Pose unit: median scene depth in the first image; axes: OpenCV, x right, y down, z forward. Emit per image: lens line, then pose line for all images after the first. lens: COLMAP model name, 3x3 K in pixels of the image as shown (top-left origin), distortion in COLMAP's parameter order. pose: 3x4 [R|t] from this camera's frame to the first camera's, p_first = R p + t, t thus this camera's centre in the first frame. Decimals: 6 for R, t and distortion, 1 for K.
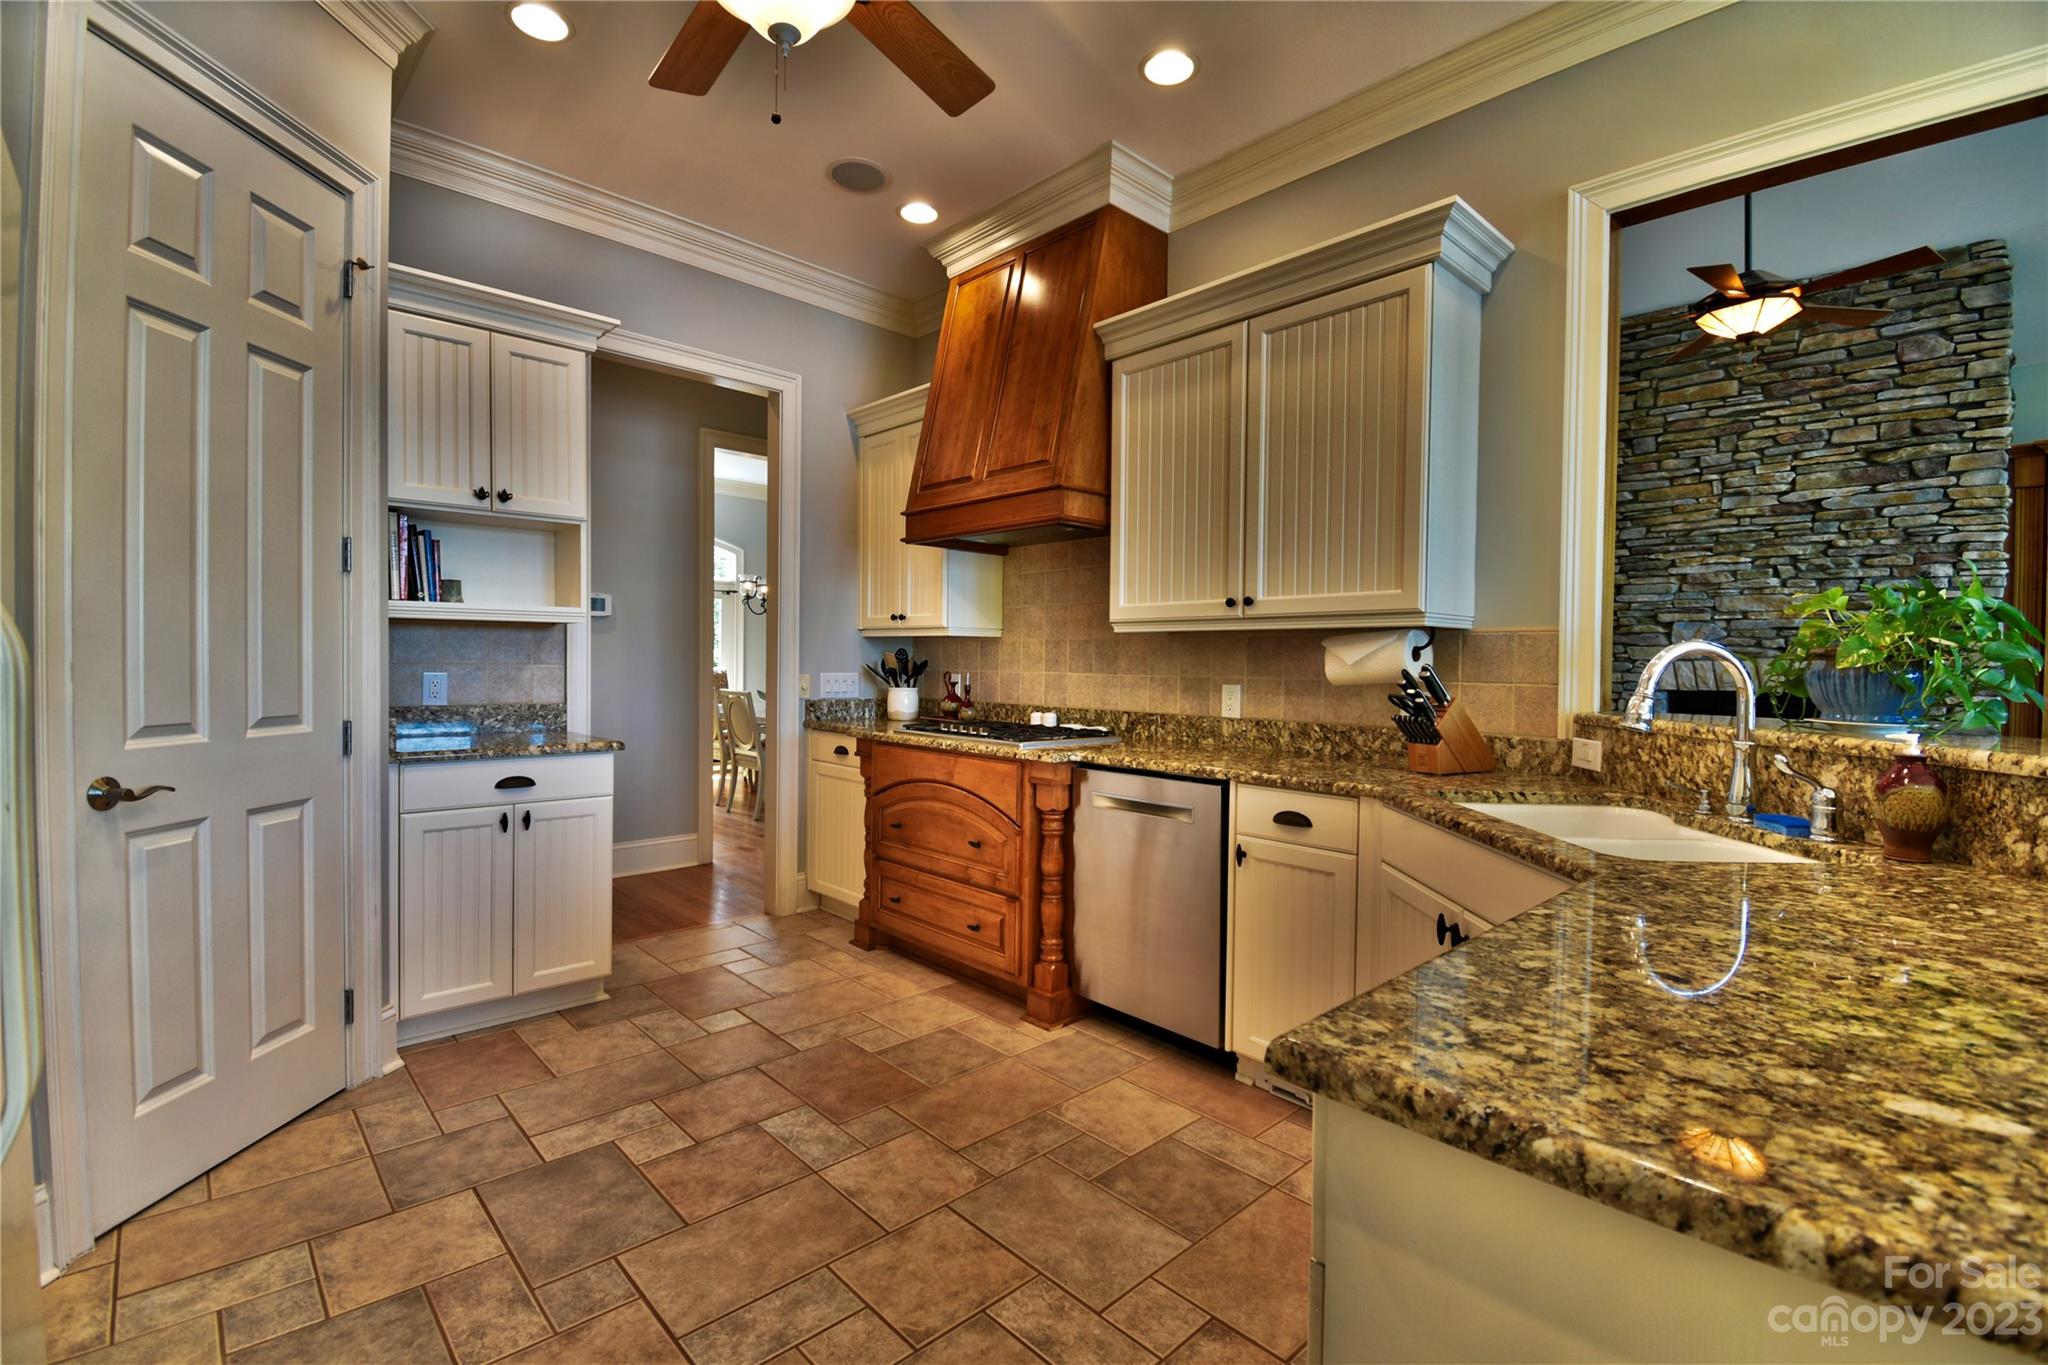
lens RADIAL K [[902.2, 0, 1029.6], [0, 902.2, 678.5], [0, 0, 1]] dist [0.019277, -0.024723]
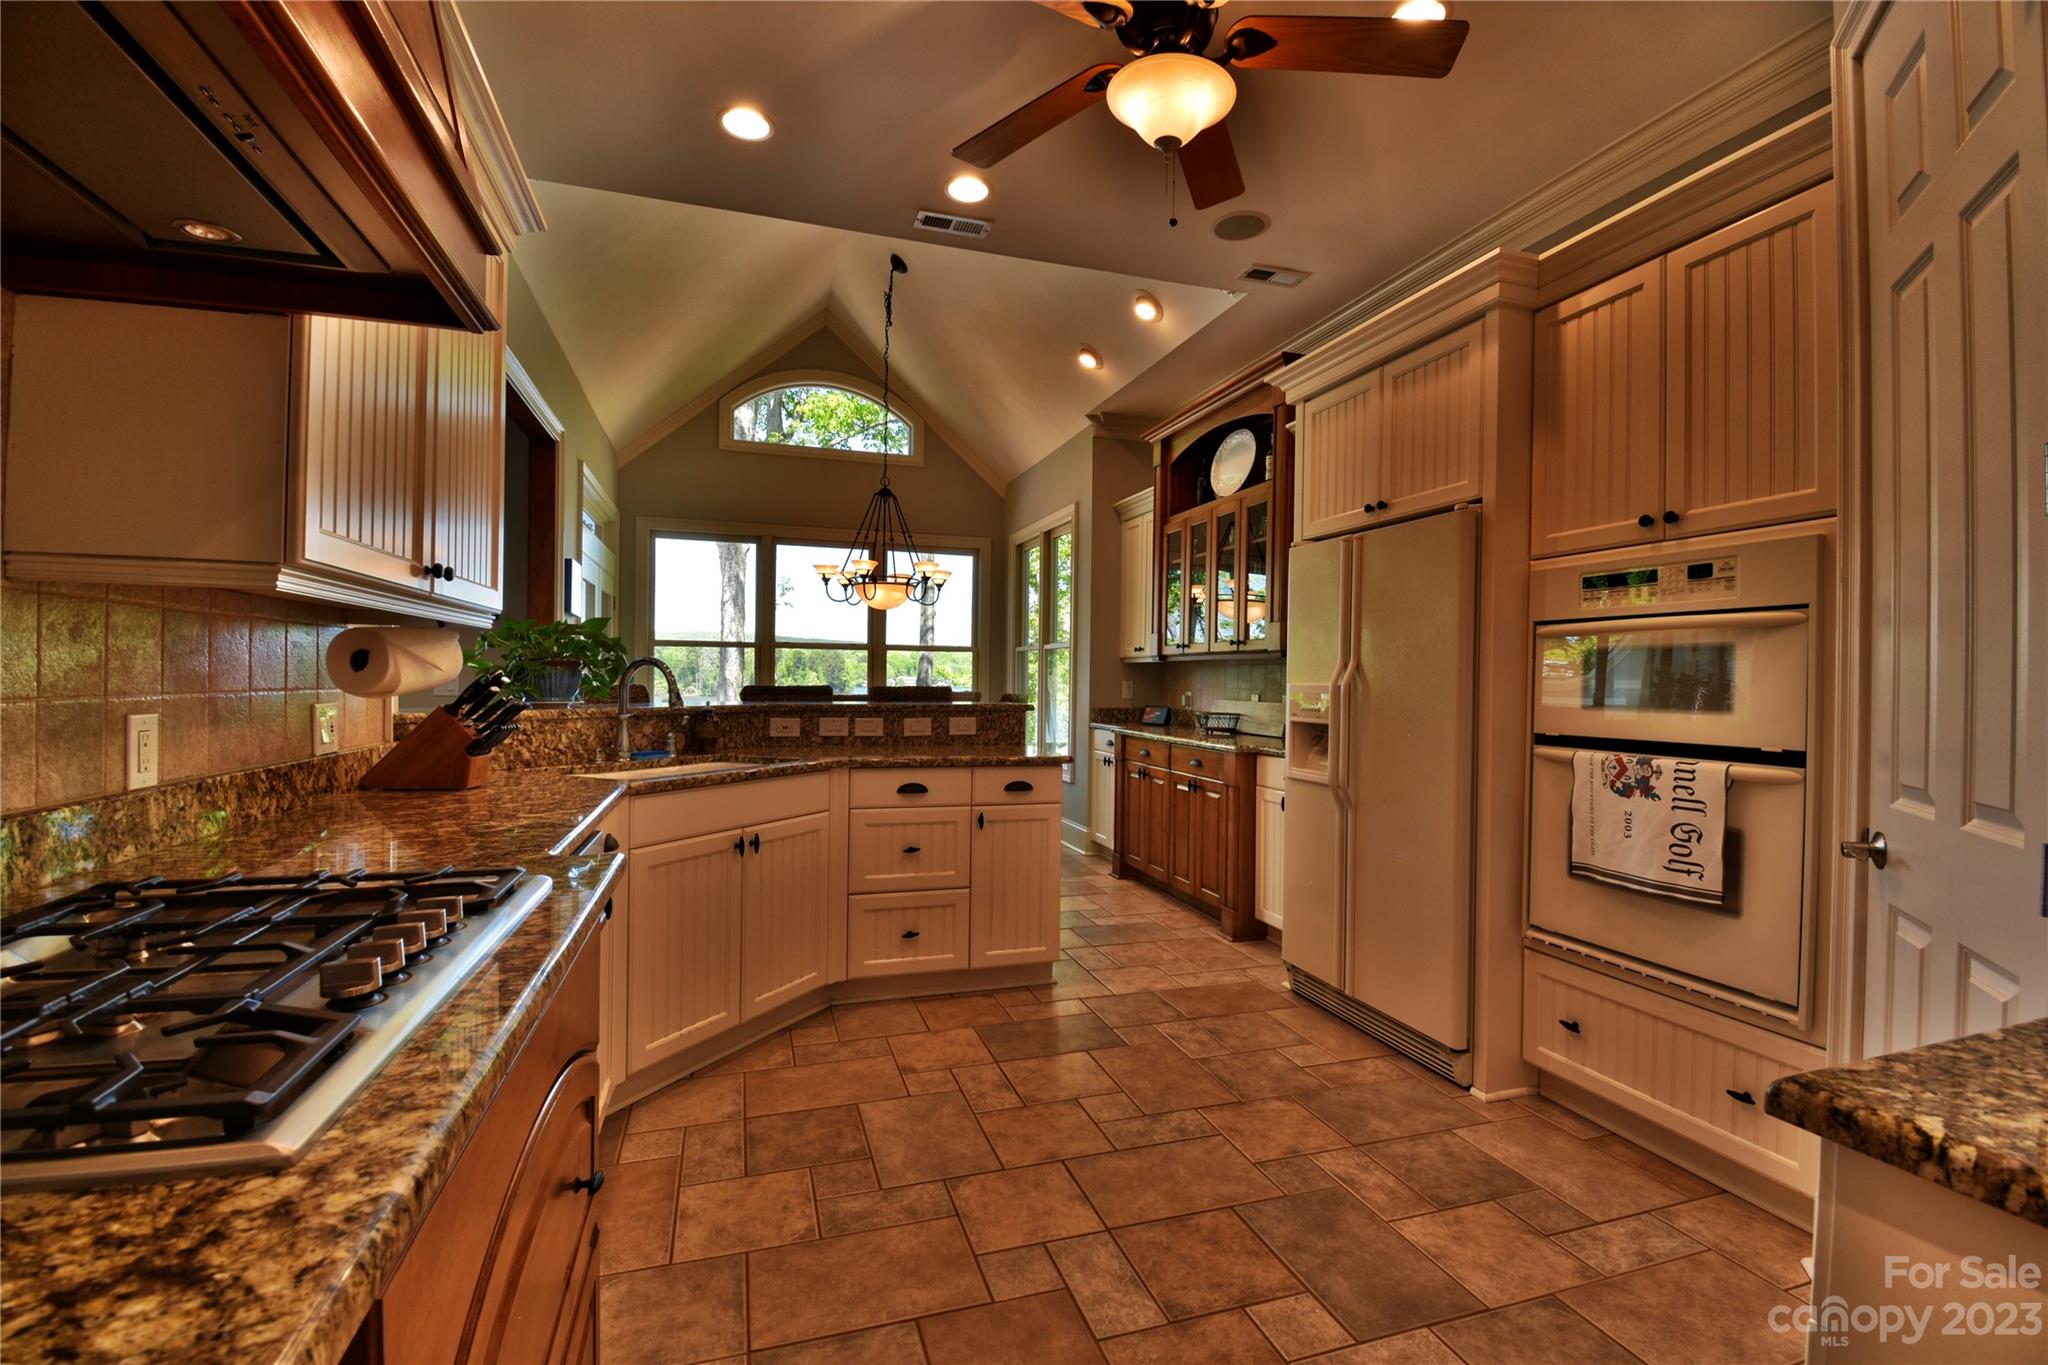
lens RADIAL K [[905.7, 0, 1028.4], [0, 905.7, 681.7], [0, 0, 1]] dist [0.027975, -0.031345]
pose [[-0.900096, -0.026222, 0.434902, -0.343748], [-0.017203, 0.999548, 0.024663, -0.025960], [-0.435352, 0.014717, -0.900140, 1.155718]]
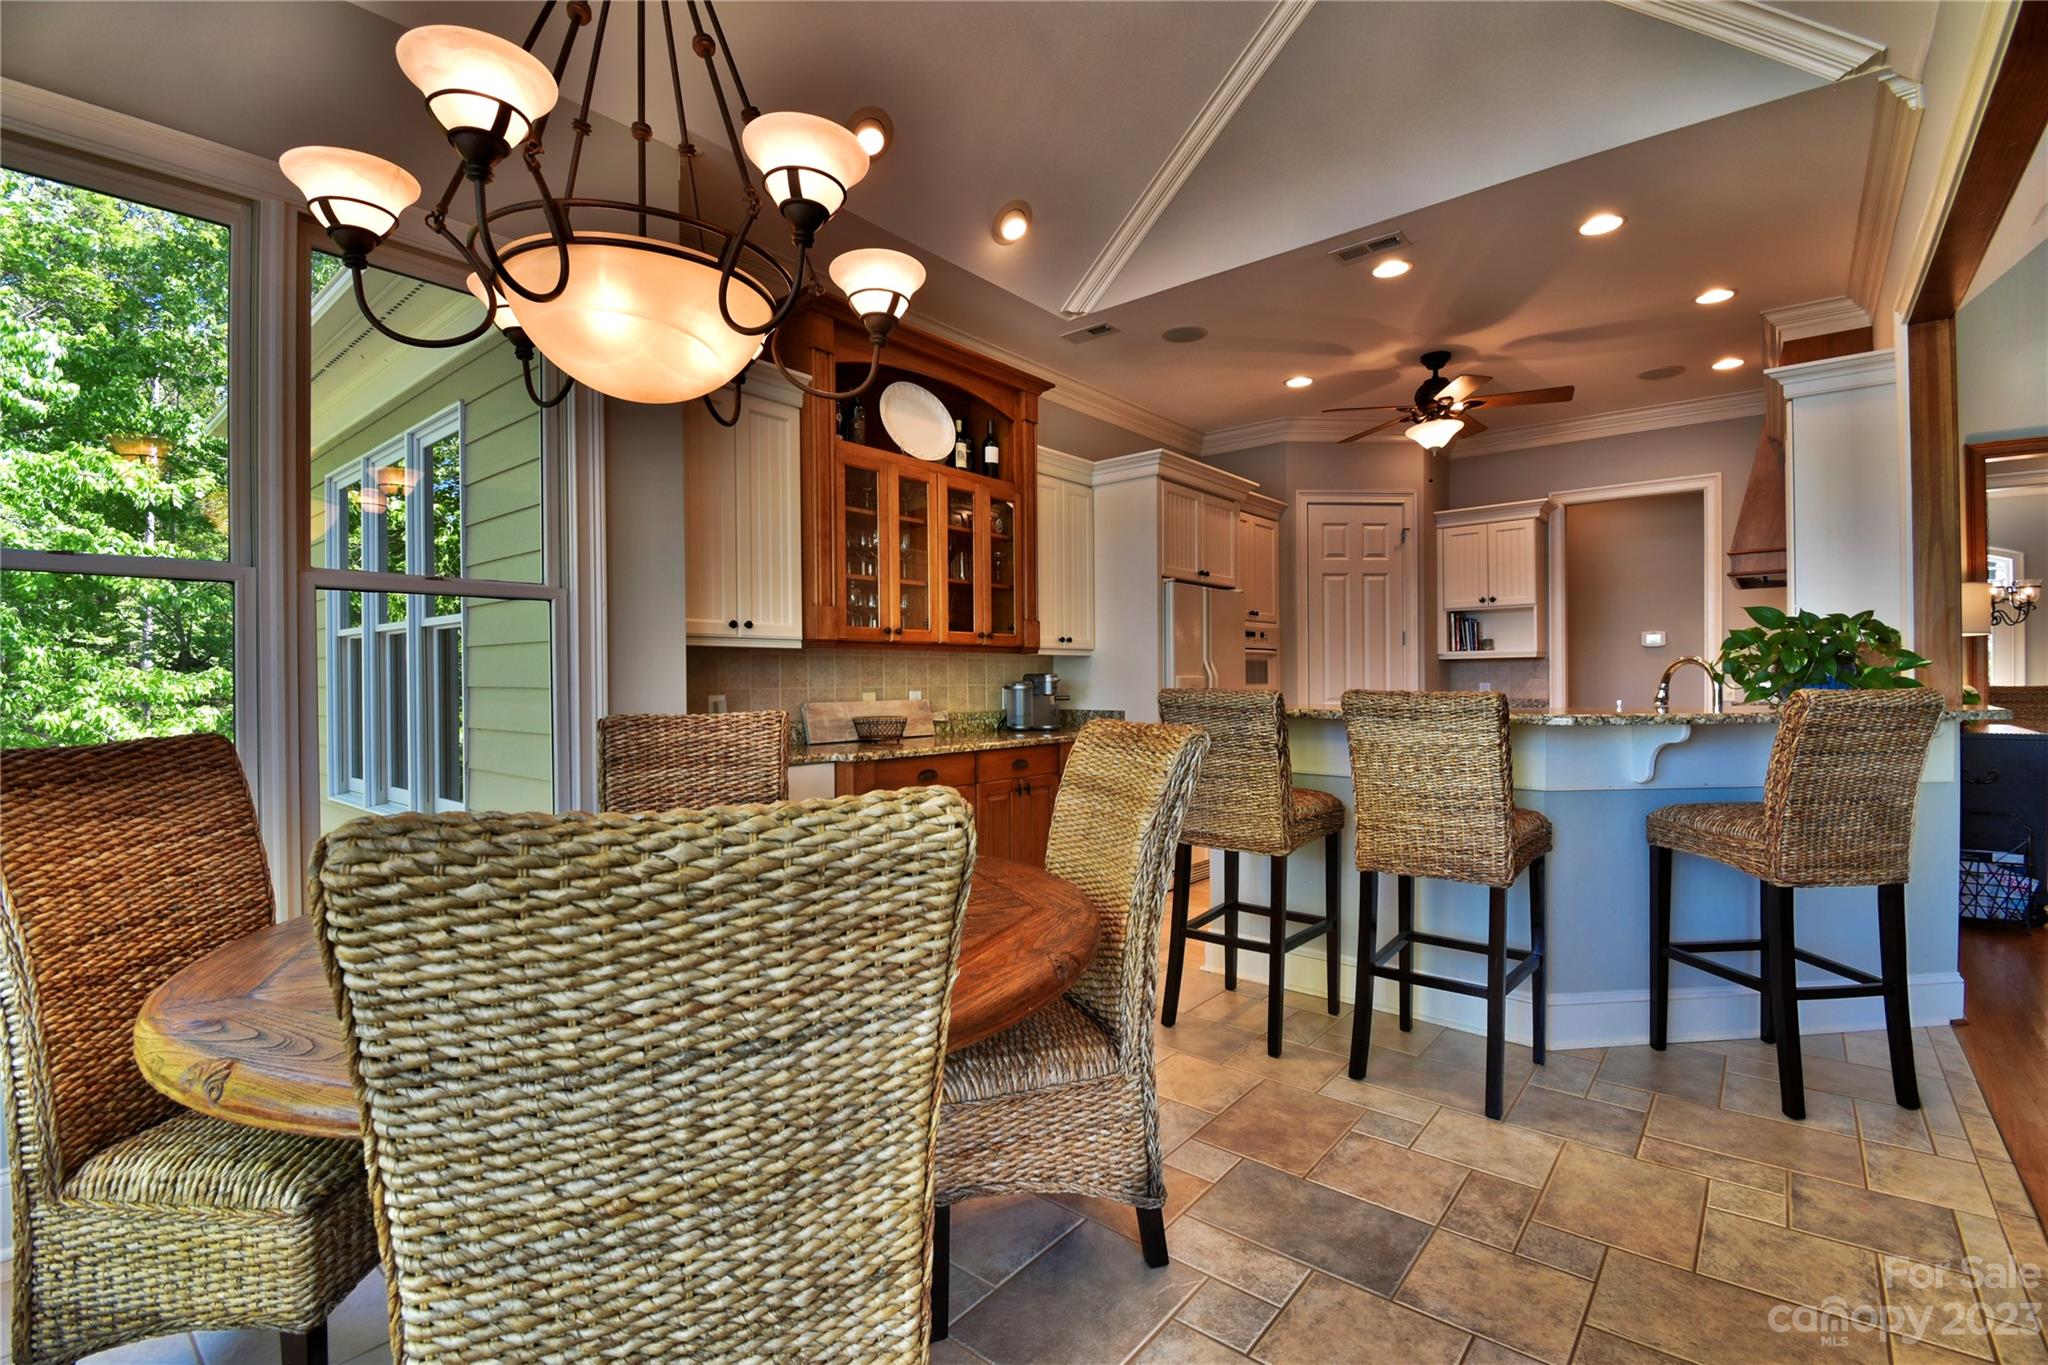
lens RADIAL K [[902.2, 0, 1029.6], [0, 902.2, 678.5], [0, 0, 1]] dist [0.019277, -0.024723]
pose [[0.117845, -0.008846, -0.992993, 1.247551], [-0.012710, 0.999865, -0.010416, 0.017232], [0.992951, 0.013849, 0.117717, -0.288904]]
